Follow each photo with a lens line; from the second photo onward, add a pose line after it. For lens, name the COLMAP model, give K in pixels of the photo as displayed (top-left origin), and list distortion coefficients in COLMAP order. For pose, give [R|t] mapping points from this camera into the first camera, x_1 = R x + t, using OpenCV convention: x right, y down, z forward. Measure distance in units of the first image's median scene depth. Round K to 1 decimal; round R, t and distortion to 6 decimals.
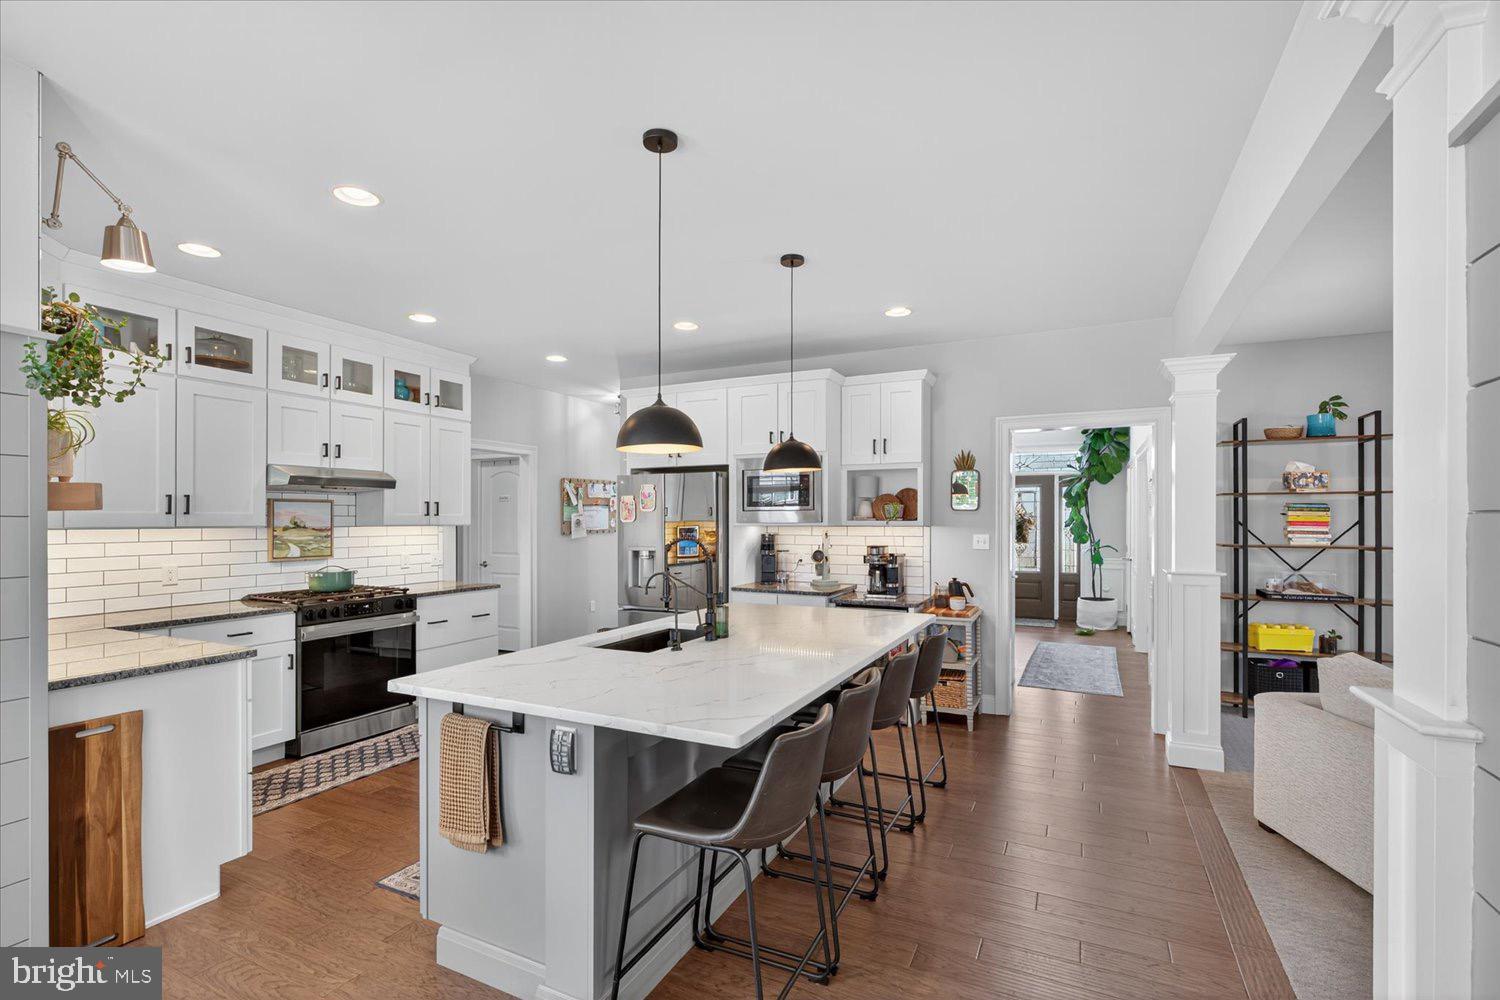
lens RADIAL K [[676.8, 0, 758.9], [0, 676.8, 523.7], [0, 0, 1]] dist [0.001370, -0.000974]
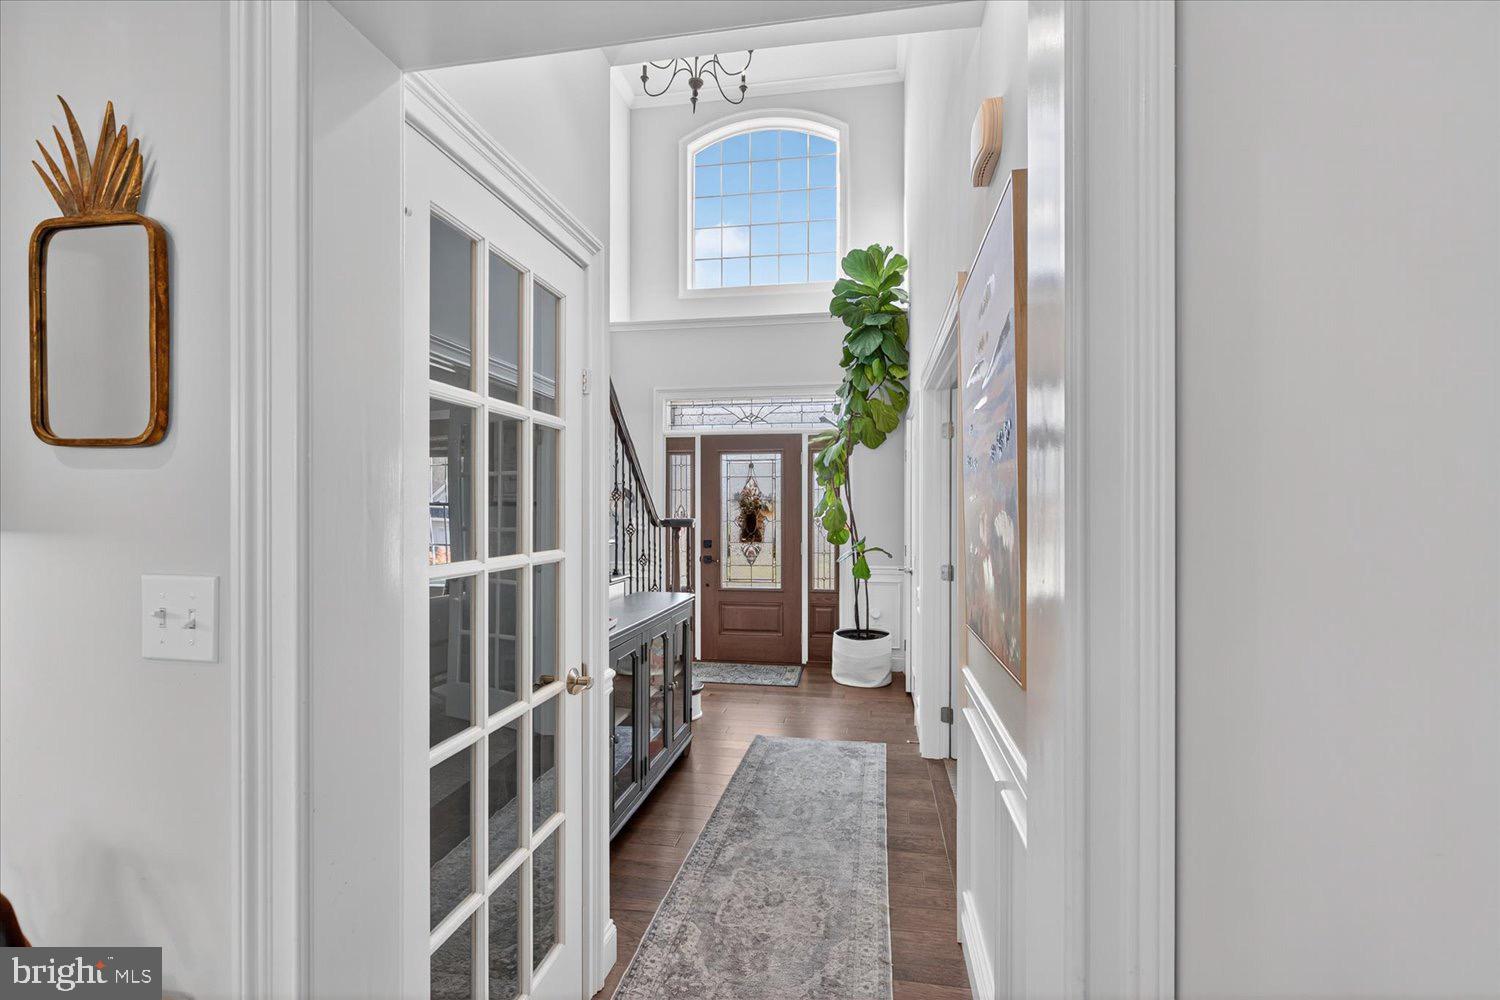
lens RADIAL K [[676.8, 0, 750.8], [0, 676.8, 504.5], [0, 0, 1]] dist [0.001370, -0.000974]
pose [[0.962390, 0.005990, 0.271606, 0.419814], [-0.003987, 0.999961, -0.007928, -0.002465], [-0.271643, 0.006547, 0.962376, 0.778219]]
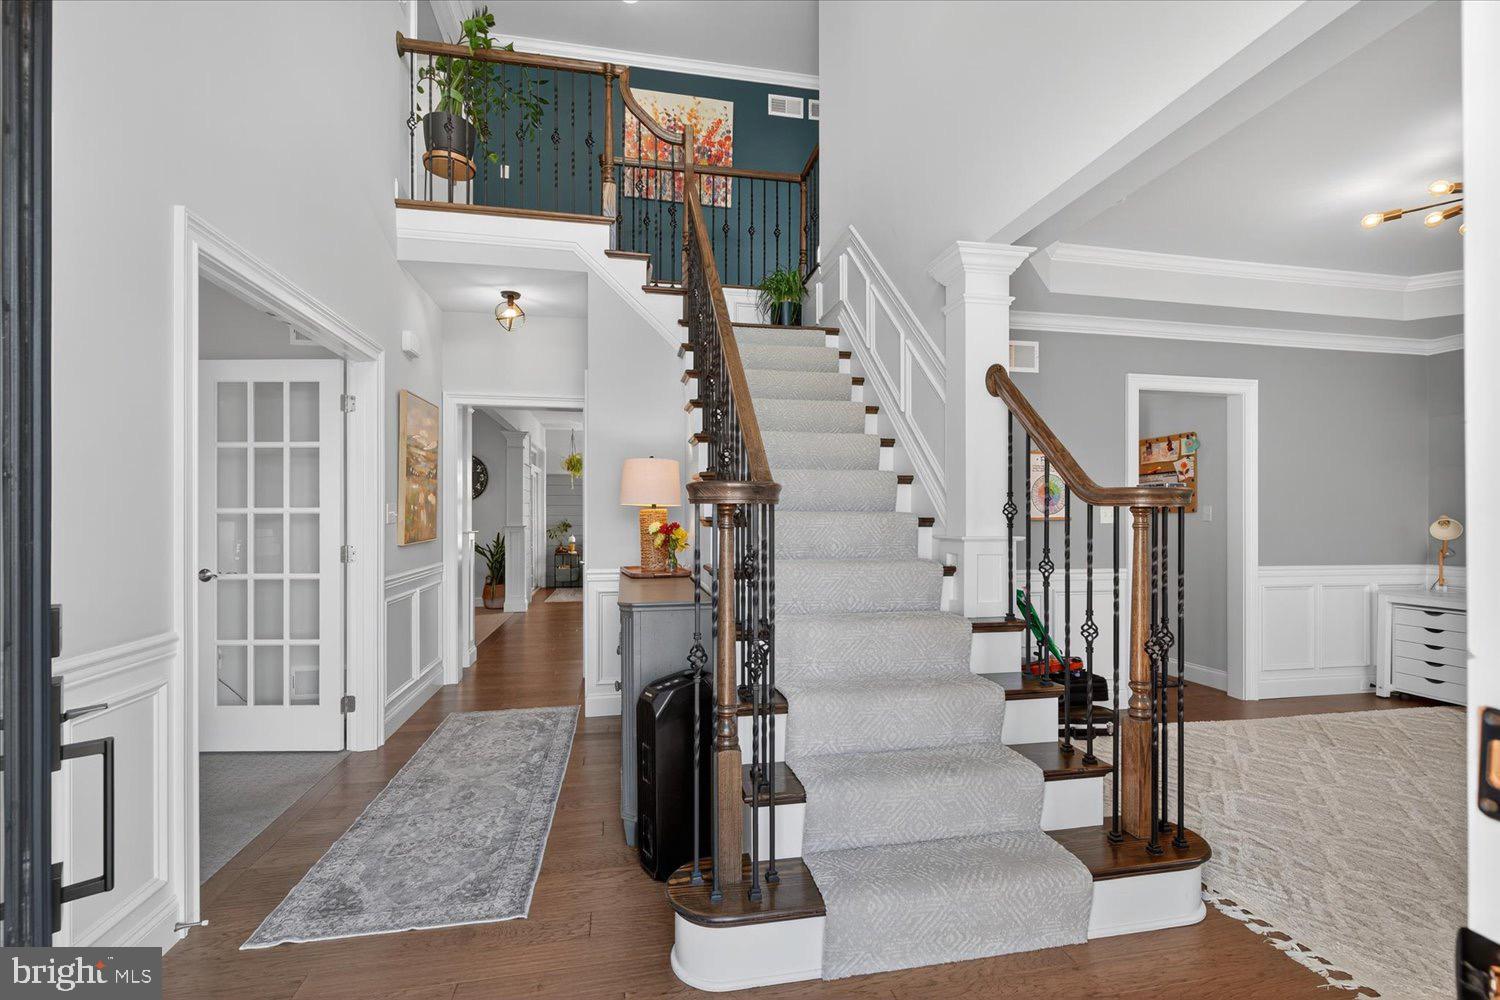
lens RADIAL K [[676.8, 0, 751.1], [0, 676.8, 511.7], [0, 0, 1]] dist [0.001370, -0.000974]
pose [[-0.800028, -0.000310, -0.599962, 0.798080], [0.002587, 0.999989, -0.003966, 0.028033], [0.599957, -0.004725, -0.800018, 2.015974]]
